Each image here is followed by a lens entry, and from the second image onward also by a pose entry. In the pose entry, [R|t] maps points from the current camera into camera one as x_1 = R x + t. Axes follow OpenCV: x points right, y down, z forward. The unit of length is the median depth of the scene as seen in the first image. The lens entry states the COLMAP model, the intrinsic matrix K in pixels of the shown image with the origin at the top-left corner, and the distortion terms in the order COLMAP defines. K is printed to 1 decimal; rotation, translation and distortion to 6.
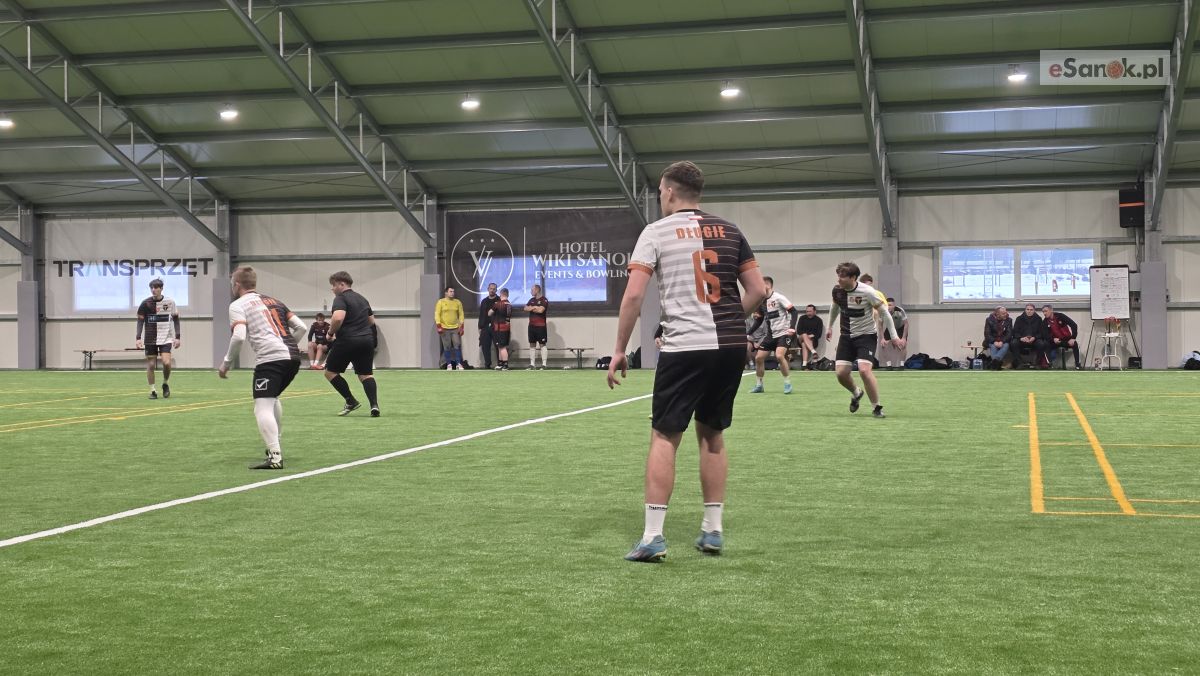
lens RADIAL K [[1453.3, 0, 586.0], [0, 1453.3, 337.4], [0, 0, 1]] dist [0.173246, -0.595231]
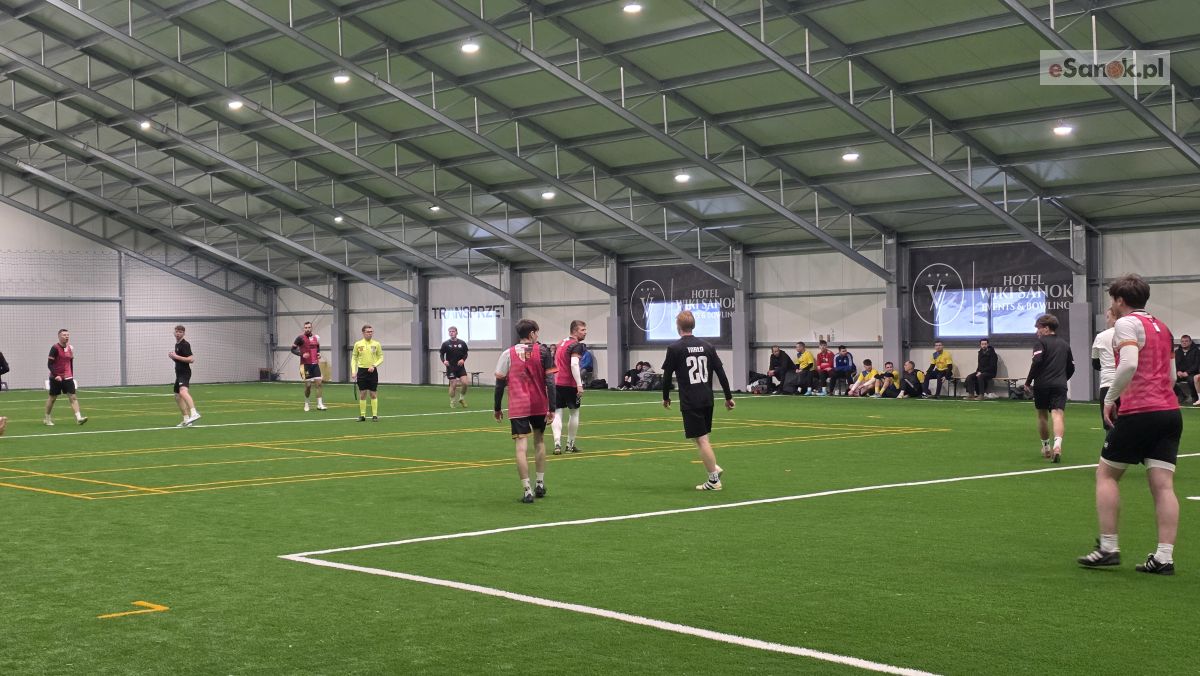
lens RADIAL K [[1593.2, 0, 597.7], [0, 1593.2, 351.4], [0, 0, 1]] dist [0.217608, -0.742554]
pose [[0.821943, 0.006192, -0.569537, 0.390022], [-0.011256, 0.999922, -0.005374, -0.002348], [0.569459, 0.010828, 0.821948, -0.098100]]
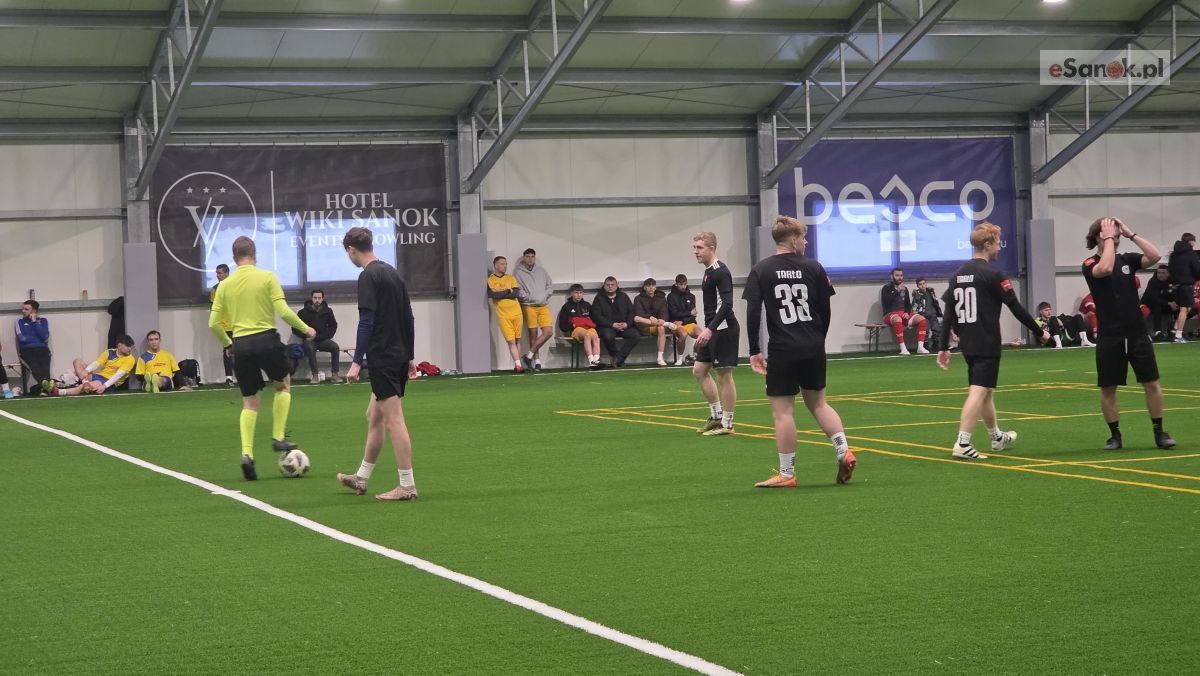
lens RADIAL K [[2127.5, 0, 540.0], [0, 2127.5, 341.1], [0, 0, 1]] dist [-0.280682, 3.783604]
pose [[0.823550, -0.033648, 0.566244, -0.491869], [0.037639, 0.999281, 0.004637, 0.002656], [-0.565993, 0.017494, 0.824224, 0.126826]]
